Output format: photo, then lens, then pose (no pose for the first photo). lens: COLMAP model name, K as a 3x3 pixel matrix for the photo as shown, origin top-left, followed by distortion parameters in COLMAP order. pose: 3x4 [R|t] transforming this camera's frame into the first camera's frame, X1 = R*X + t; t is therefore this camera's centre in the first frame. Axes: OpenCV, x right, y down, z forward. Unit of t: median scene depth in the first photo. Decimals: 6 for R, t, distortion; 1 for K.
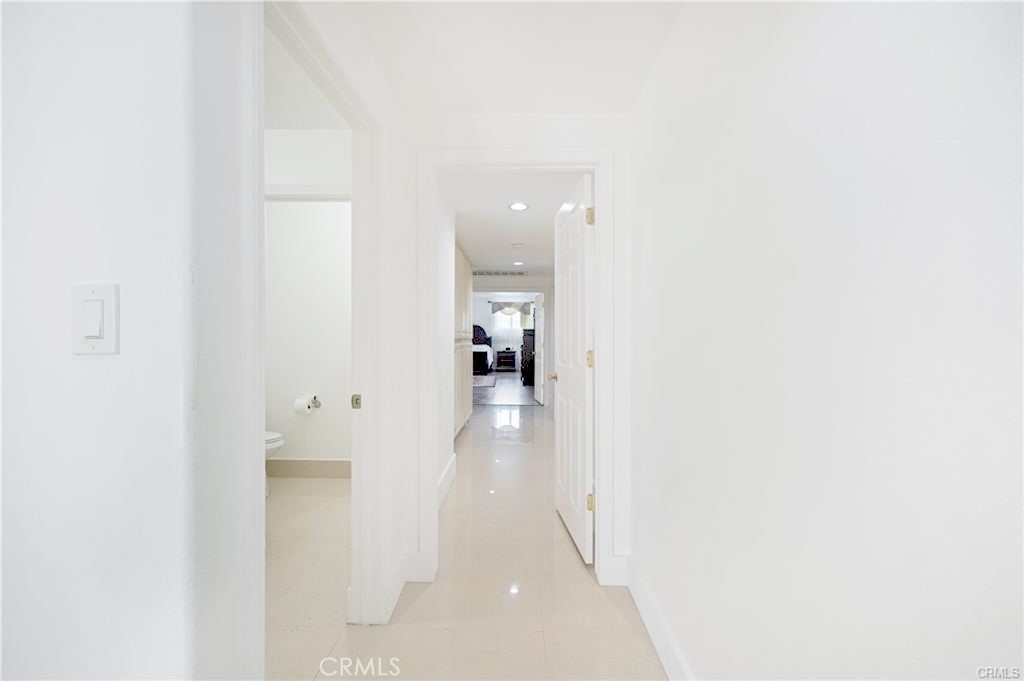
lens RADIAL K [[437.5, 0, 510.5], [0, 437.5, 343.3], [0, 0, 1]] dist [0.009060, 0.000196]
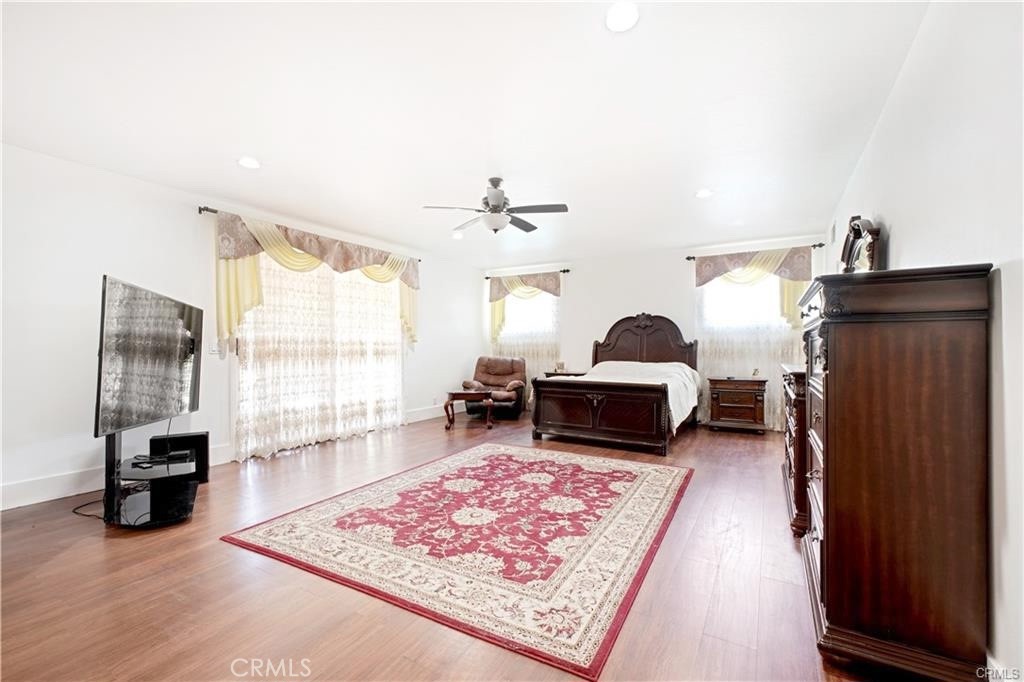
lens RADIAL K [[437.5, 0, 510.5], [0, 437.5, 343.8], [0, 0, 1]] dist [0.009060, 0.000196]
pose [[0.868854, -0.009013, -0.494986, 0.008404], [0.003344, 0.999918, -0.012336, -0.009140], [0.495056, 0.009063, 0.868814, 0.561746]]
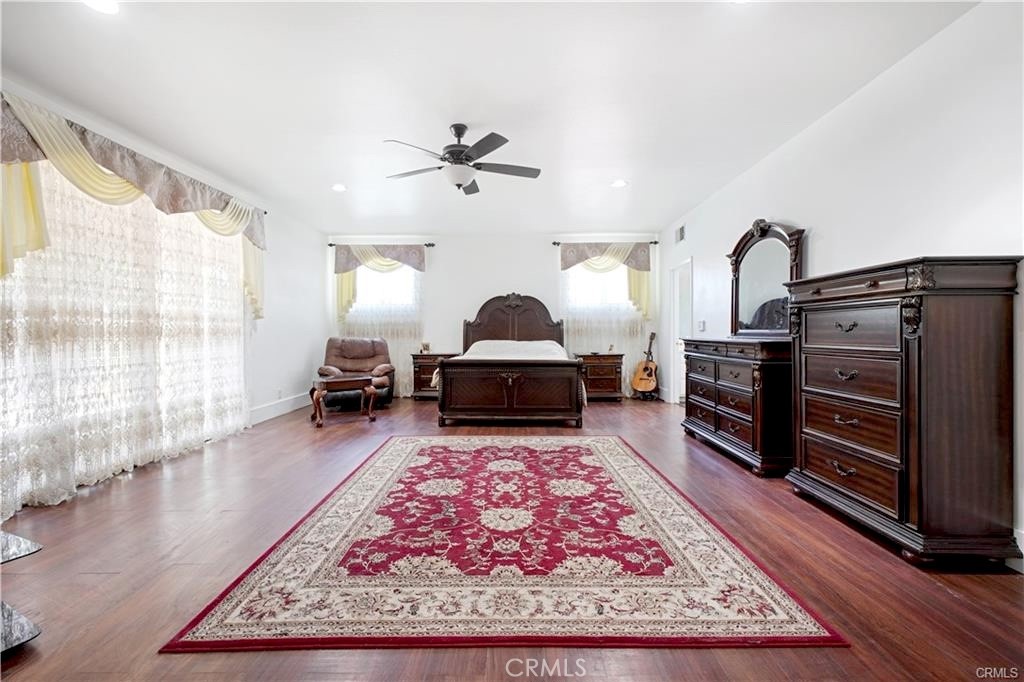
lens RADIAL K [[439.9, 0, 511.2], [0, 439.9, 330.6], [0, 0, 1]] dist [0.007903, 0.000007]
pose [[0.999974, -0.006964, -0.001646, -0.094455], [0.006960, 0.999973, -0.002430, -0.005346], [0.001663, 0.002419, 0.999996, 0.558410]]
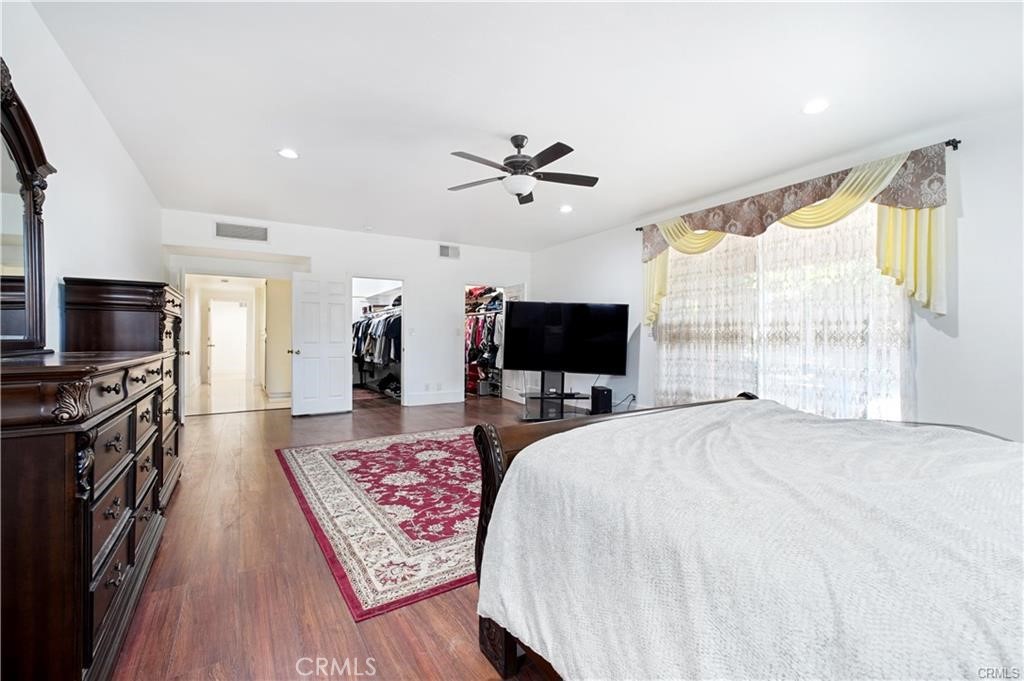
lens RADIAL K [[437.5, 0, 510.5], [0, 437.5, 343.3], [0, 0, 1]] dist [0.009060, 0.000196]
pose [[-0.843888, 0.003516, -0.536508, -0.001227], [-0.002281, 0.999946, 0.010141, -0.004880], [0.536514, 0.009782, -0.843835, 0.947632]]
